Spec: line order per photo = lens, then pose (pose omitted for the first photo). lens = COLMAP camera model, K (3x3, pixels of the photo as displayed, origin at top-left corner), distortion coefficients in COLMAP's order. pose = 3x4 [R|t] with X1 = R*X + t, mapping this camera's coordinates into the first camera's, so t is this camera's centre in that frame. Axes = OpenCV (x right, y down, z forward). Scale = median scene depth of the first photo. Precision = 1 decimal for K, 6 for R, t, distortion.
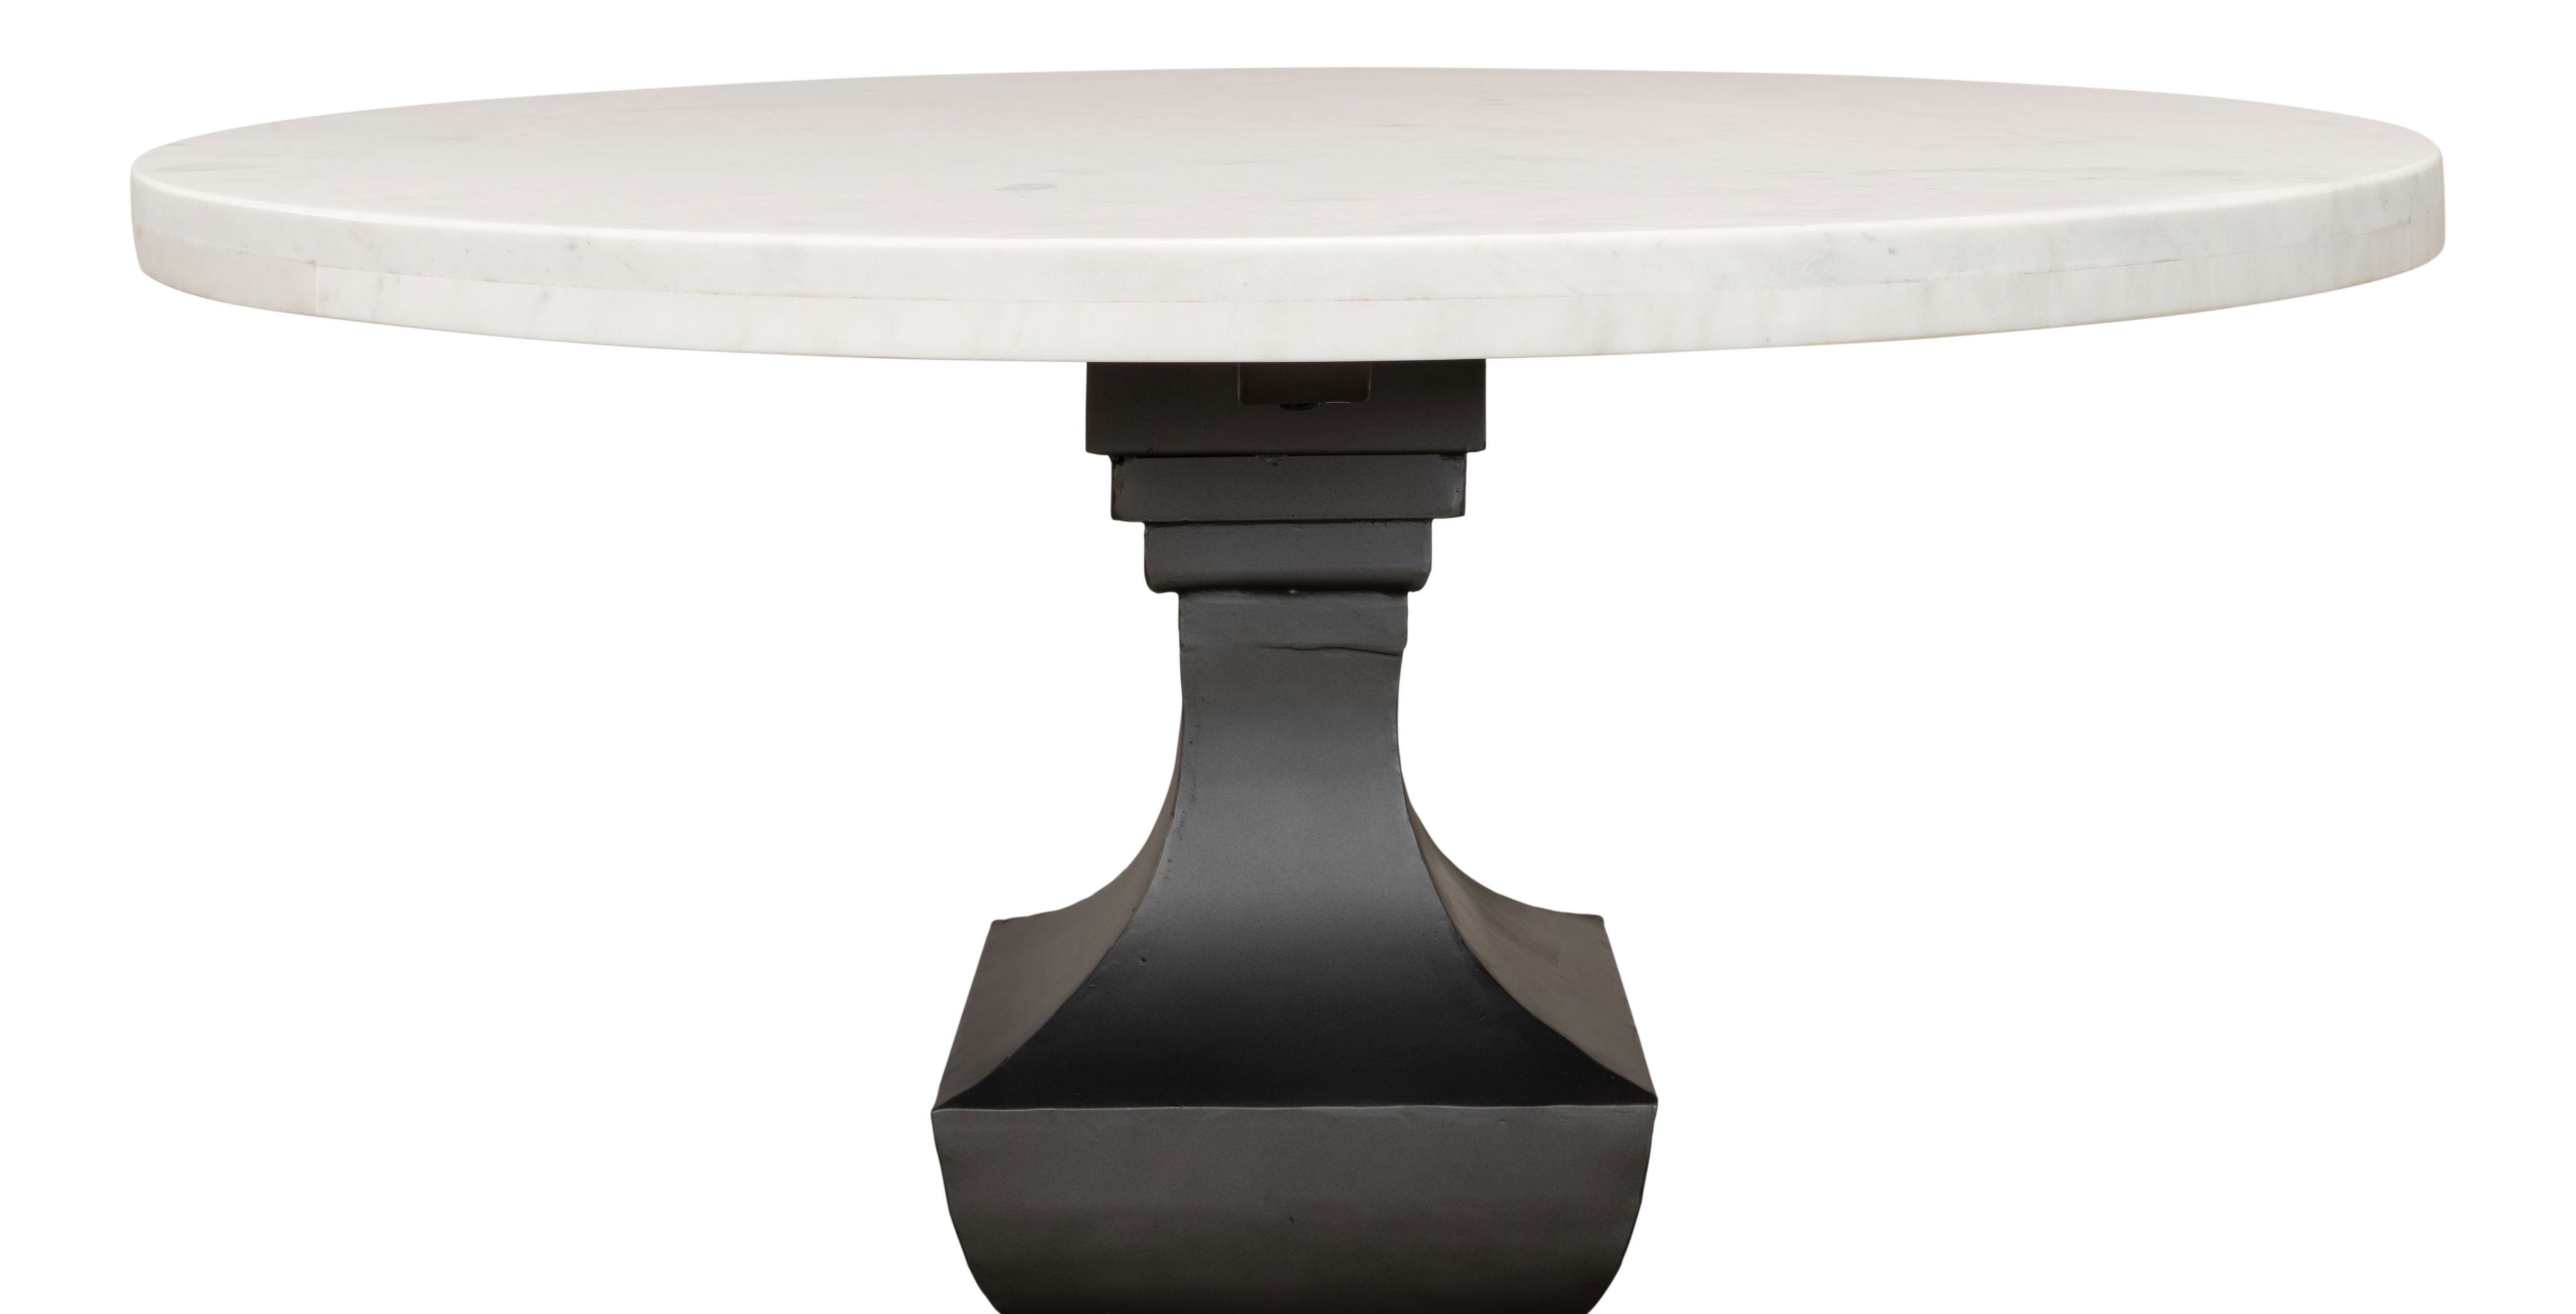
lens RADIAL K [[3867.0, 0, 1294.8], [0, 3867.0, 584.7], [0, 0, 1]] dist [-0.102472, 0.009008]
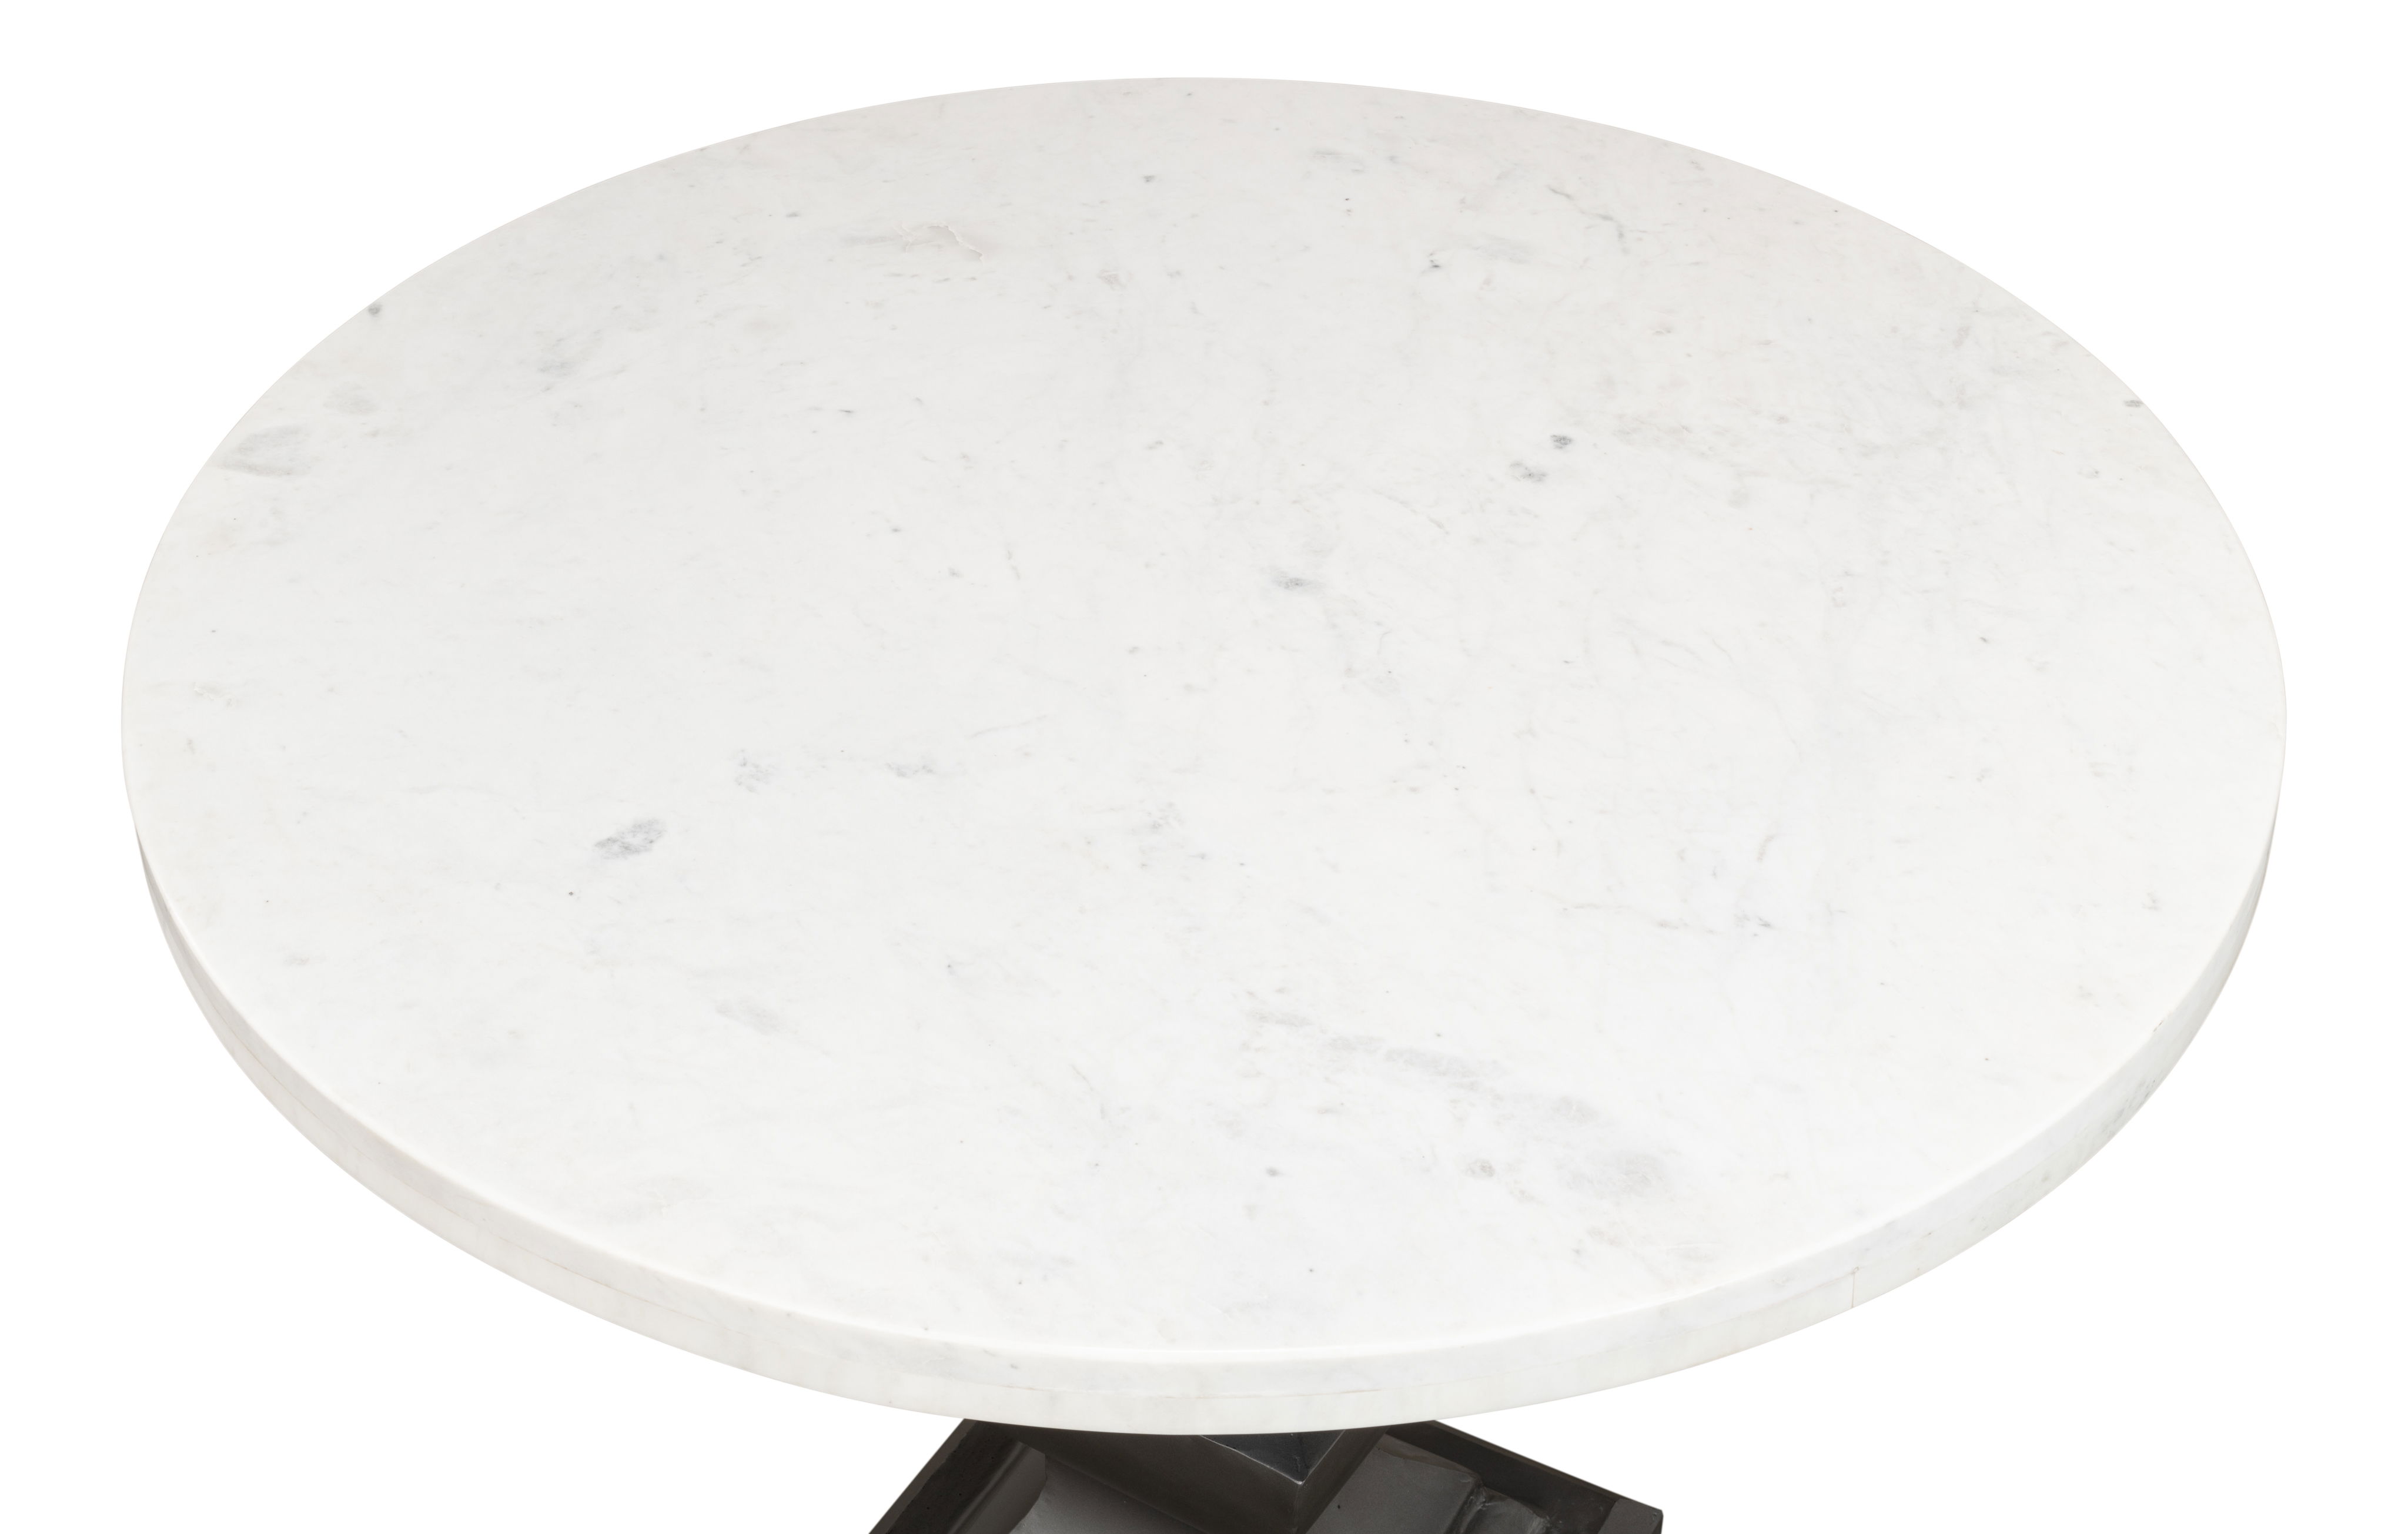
lens RADIAL K [[3405.8, 0, 1173.0], [0, 3405.8, 617.5], [0, 0, 1]] dist [-0.053190, -0.162231]
pose [[0.847053, 0.317386, -0.426341, 0.517605], [-0.108399, 0.888434, 0.446020, -0.684399], [0.520337, -0.331588, 0.786956, 0.329319]]
